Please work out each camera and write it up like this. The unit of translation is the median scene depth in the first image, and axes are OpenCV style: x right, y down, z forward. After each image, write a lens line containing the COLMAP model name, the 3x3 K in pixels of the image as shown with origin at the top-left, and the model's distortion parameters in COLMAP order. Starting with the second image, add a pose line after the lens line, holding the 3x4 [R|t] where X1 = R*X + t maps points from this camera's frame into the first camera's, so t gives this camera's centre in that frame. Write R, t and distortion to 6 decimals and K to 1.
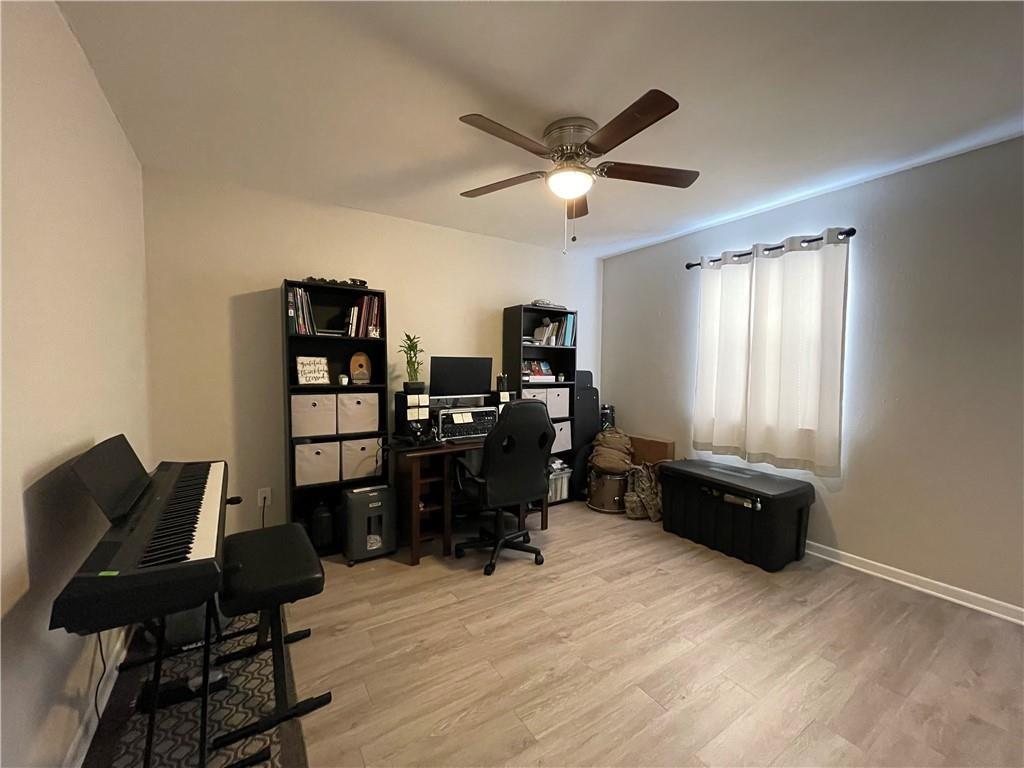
lens RADIAL K [[413.1, 0, 506.6], [0, 413.1, 384.2], [0, 0, 1]] dist [-0.002208, 0.000225]
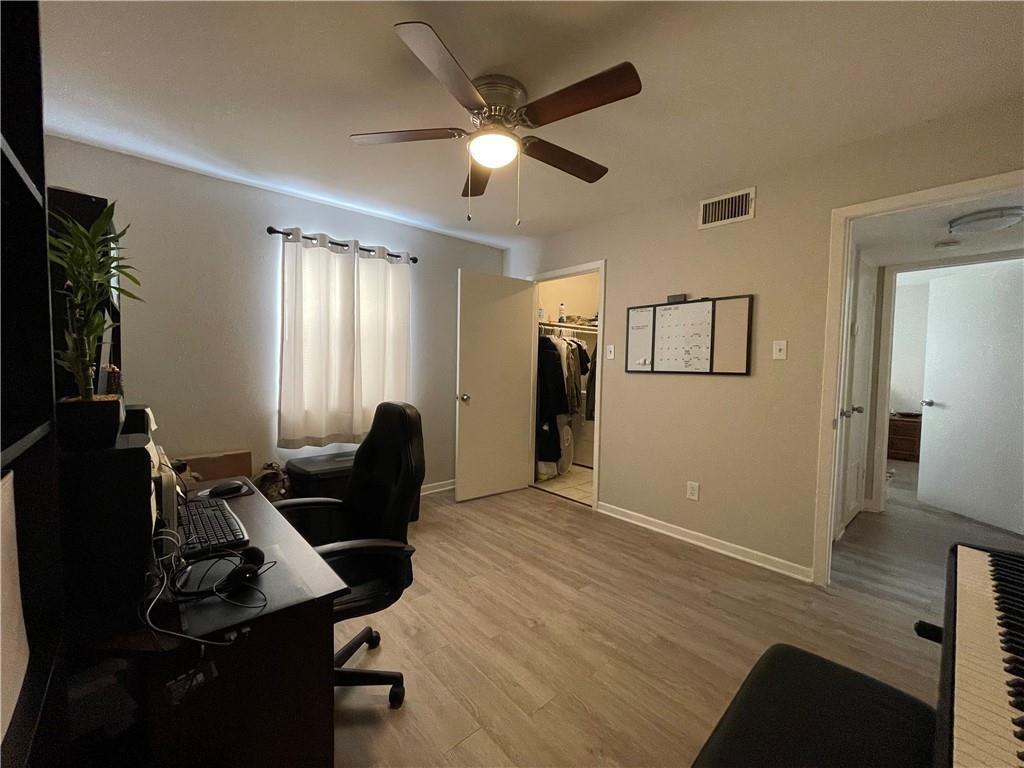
lens RADIAL K [[413.1, 0, 510.9], [0, 413.1, 381.2], [0, 0, 1]] dist [-0.002208, 0.000225]
pose [[-0.159854, -0.049321, 0.985908, -0.623991], [0.029749, 0.998057, 0.054752, -0.024056], [-0.986692, 0.038082, -0.158076, 0.916297]]
